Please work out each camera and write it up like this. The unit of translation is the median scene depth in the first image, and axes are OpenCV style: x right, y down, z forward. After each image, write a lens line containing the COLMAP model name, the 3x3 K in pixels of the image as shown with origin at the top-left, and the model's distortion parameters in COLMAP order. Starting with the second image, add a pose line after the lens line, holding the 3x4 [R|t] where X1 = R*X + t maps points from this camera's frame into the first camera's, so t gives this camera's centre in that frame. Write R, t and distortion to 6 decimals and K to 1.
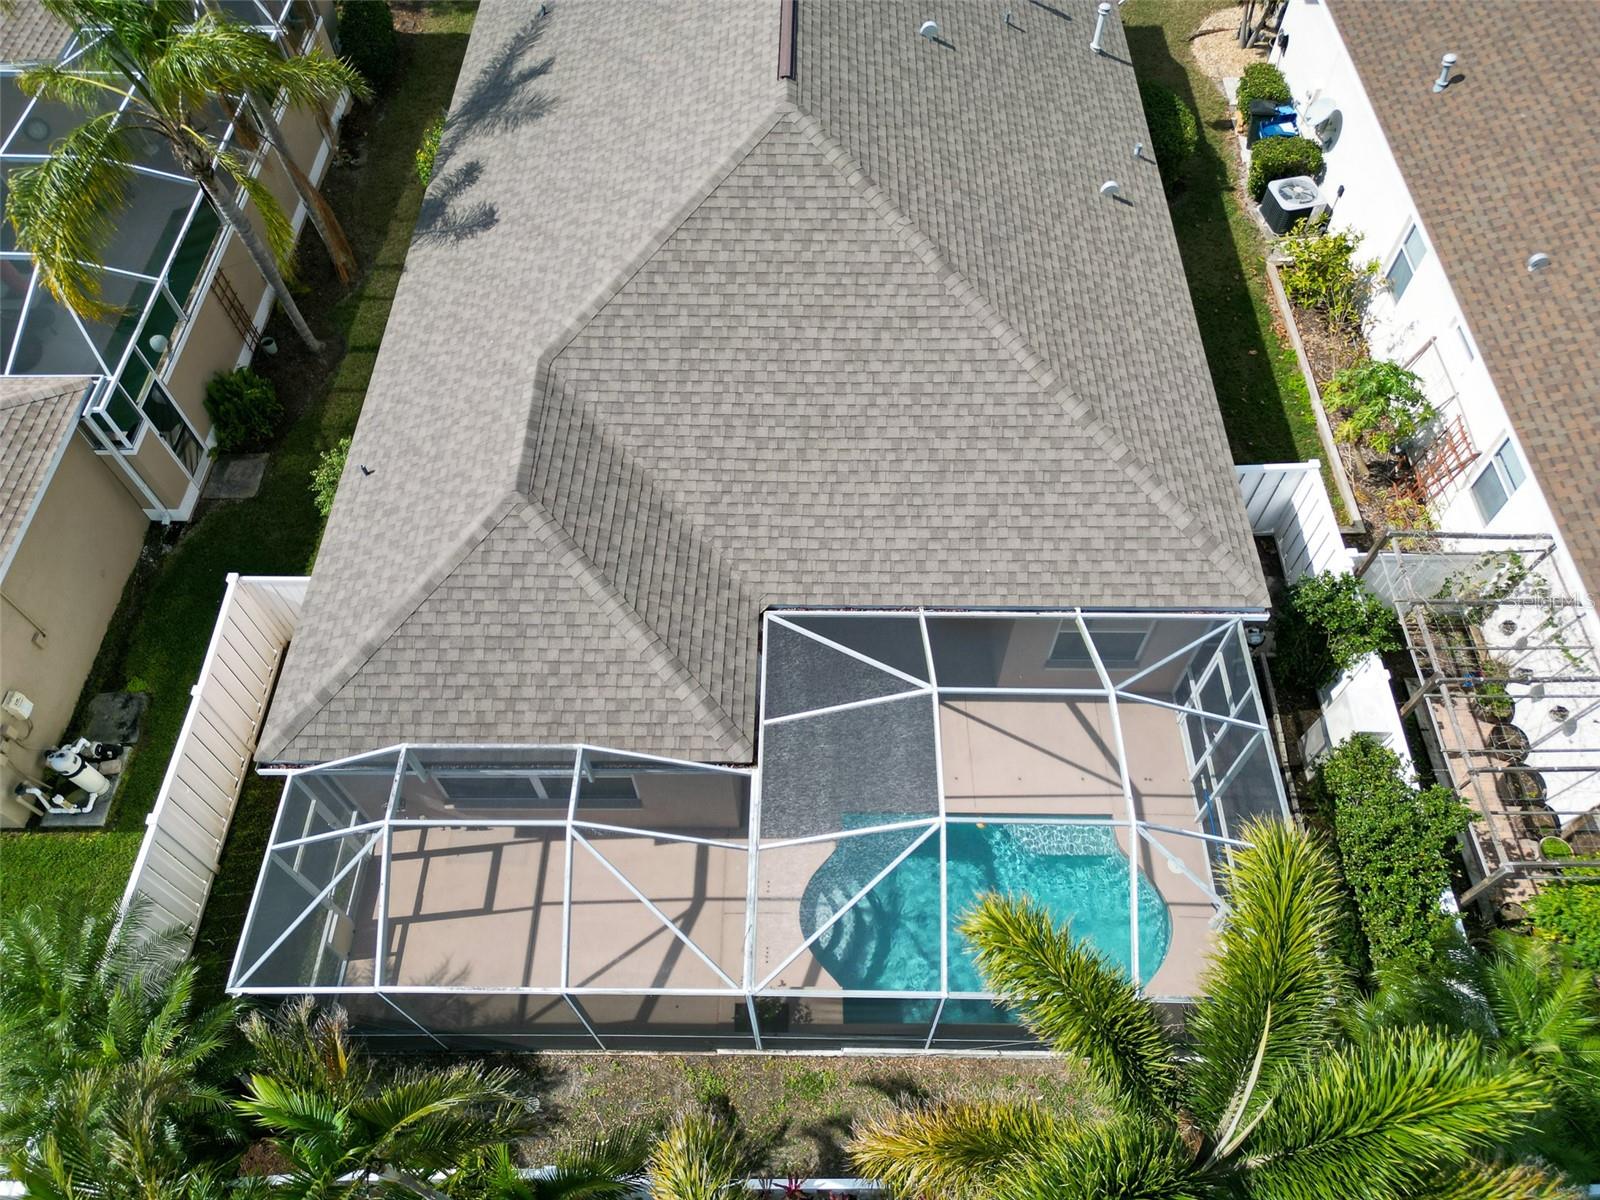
lens RADIAL K [[1116.8, 0, 800.0], [0, 1116.8, 600.0], [0, 0, 1]] dist [0.108024, -0.126991]
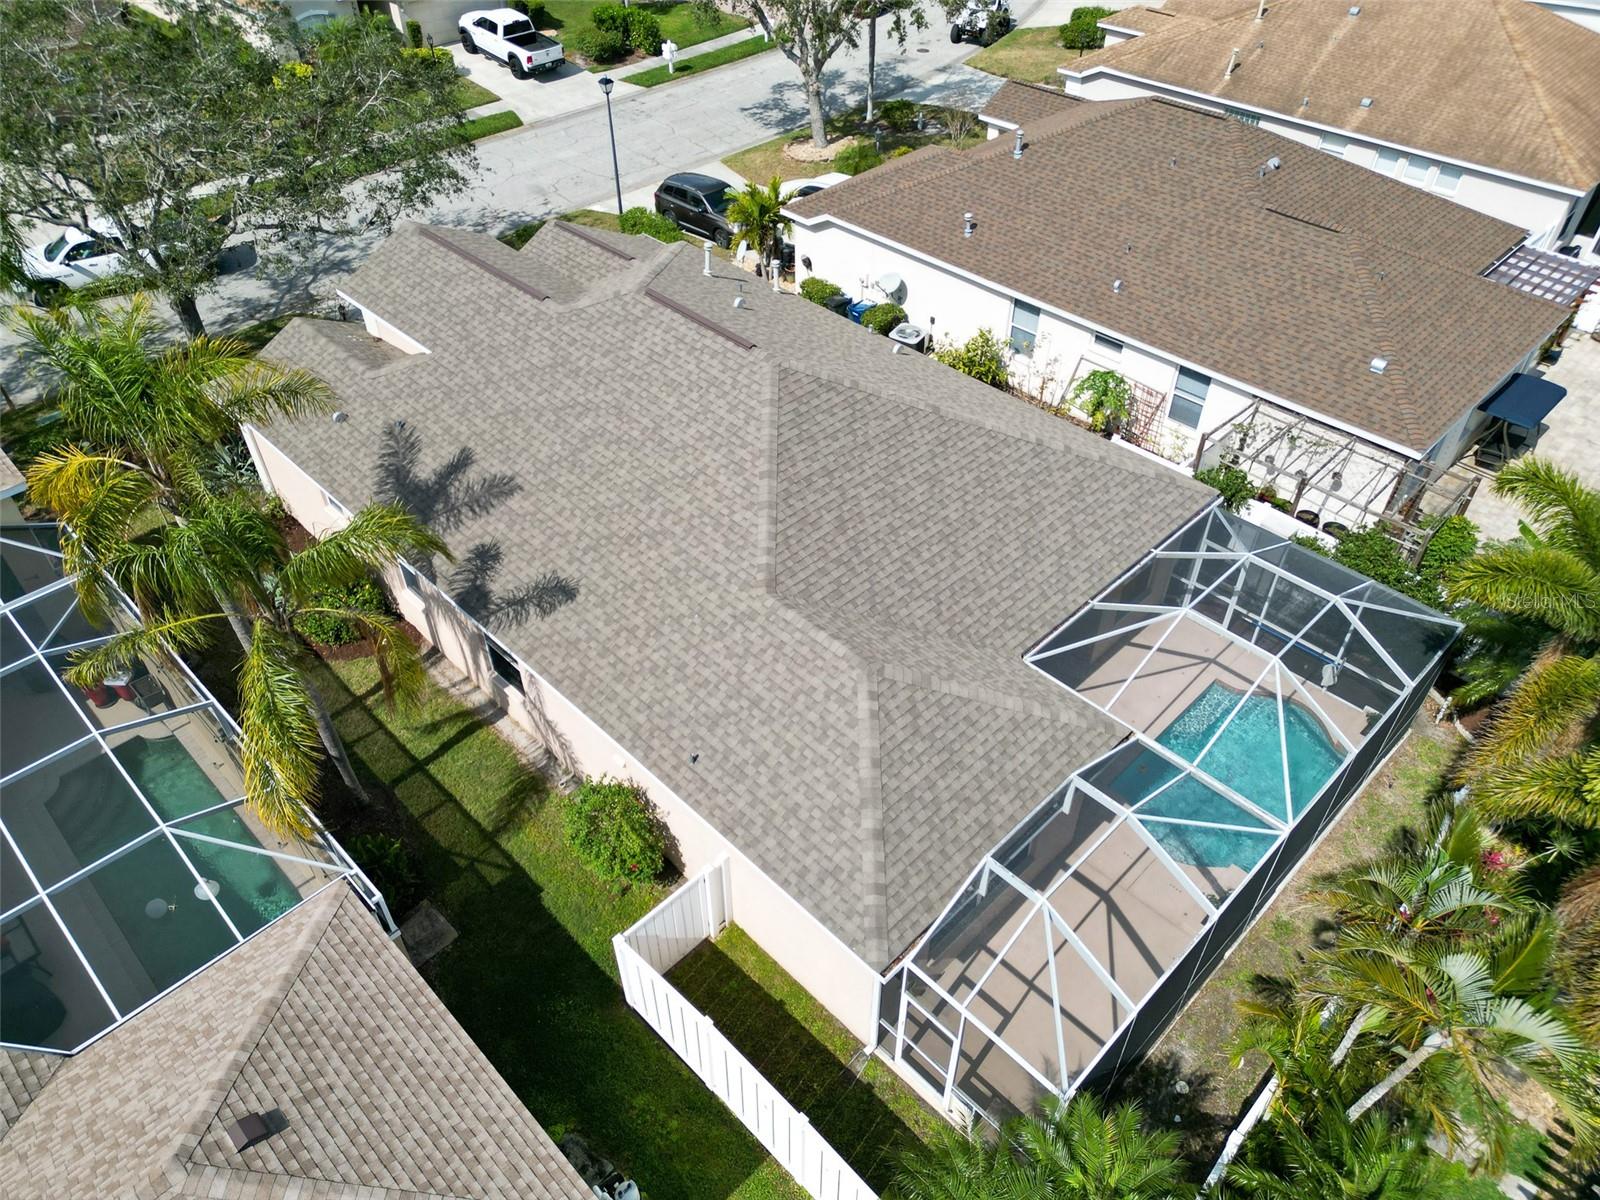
lens RADIAL K [[1116.8, 0, 800.0], [0, 1116.8, 600.0], [0, 0, 1]] dist [0.108024, -0.126991]
pose [[0.702397, -0.471788, 0.532967, -0.841116], [0.593344, 0.801695, -0.072299, -0.100116], [-0.393167, 0.367016, 0.843042, -0.018742]]
